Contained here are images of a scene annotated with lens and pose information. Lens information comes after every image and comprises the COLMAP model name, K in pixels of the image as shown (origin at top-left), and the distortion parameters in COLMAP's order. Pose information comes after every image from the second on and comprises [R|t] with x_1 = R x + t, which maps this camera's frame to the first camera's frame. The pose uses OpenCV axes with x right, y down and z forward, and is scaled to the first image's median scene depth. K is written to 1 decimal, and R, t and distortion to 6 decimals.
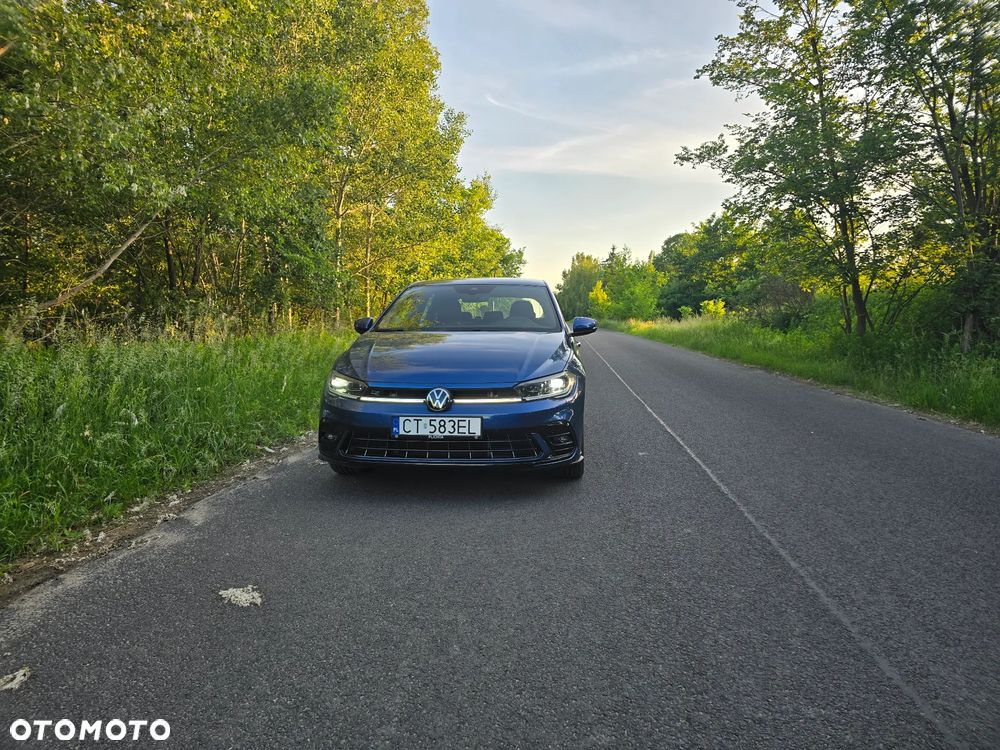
lens RADIAL K [[671.7, 0, 513.7], [0, 671.7, 369.8], [0, 0, 1]] dist [0.072430, -0.068843]
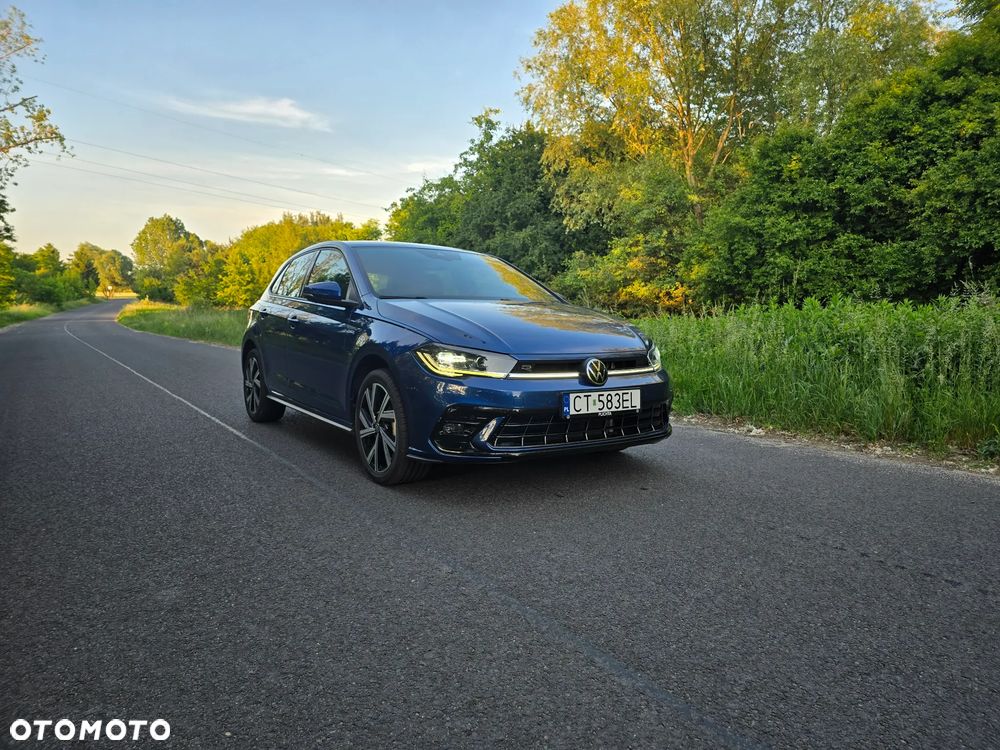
lens RADIAL K [[674.3, 0, 505.4], [0, 674.3, 370.8], [0, 0, 1]] dist [0.072076, -0.066990]
pose [[0.775781, -0.035985, 0.629975, -0.303433], [0.036299, 0.999264, 0.012379, 0.010890], [-0.629957, 0.013264, 0.776517, 0.155096]]
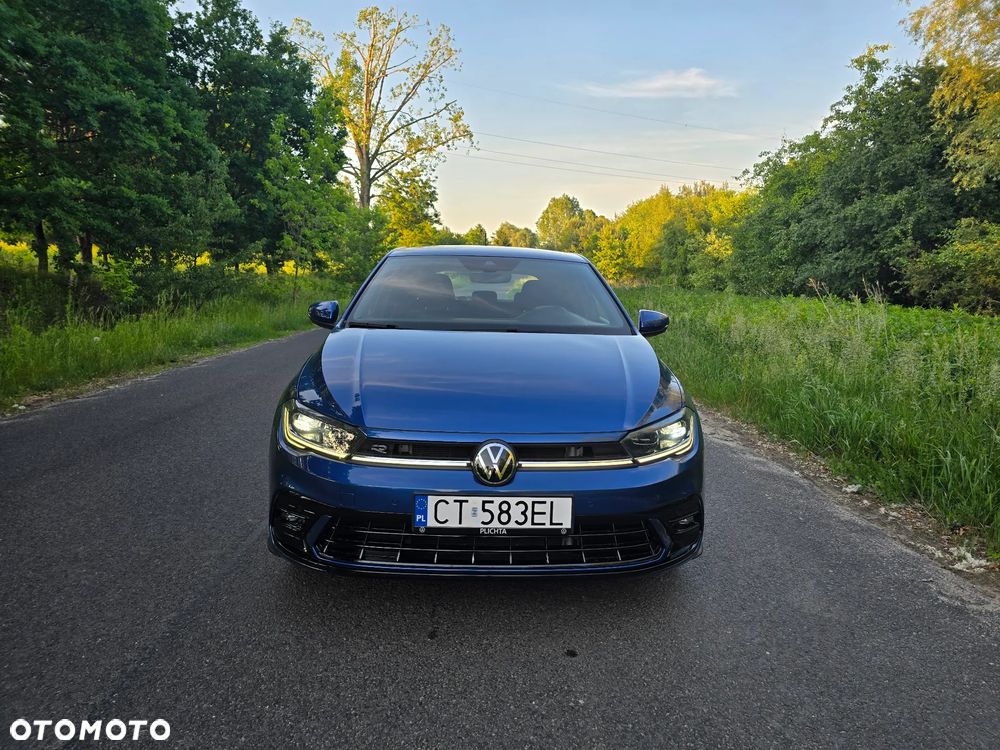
lens RADIAL K [[671.7, 0, 513.7], [0, 671.7, 369.8], [0, 0, 1]] dist [0.072430, -0.068843]
pose [[0.989401, 0.014310, 0.144501, -0.072062], [-0.021787, 0.998497, 0.050293, -0.026127], [-0.143564, -0.052908, 0.988226, 0.172049]]
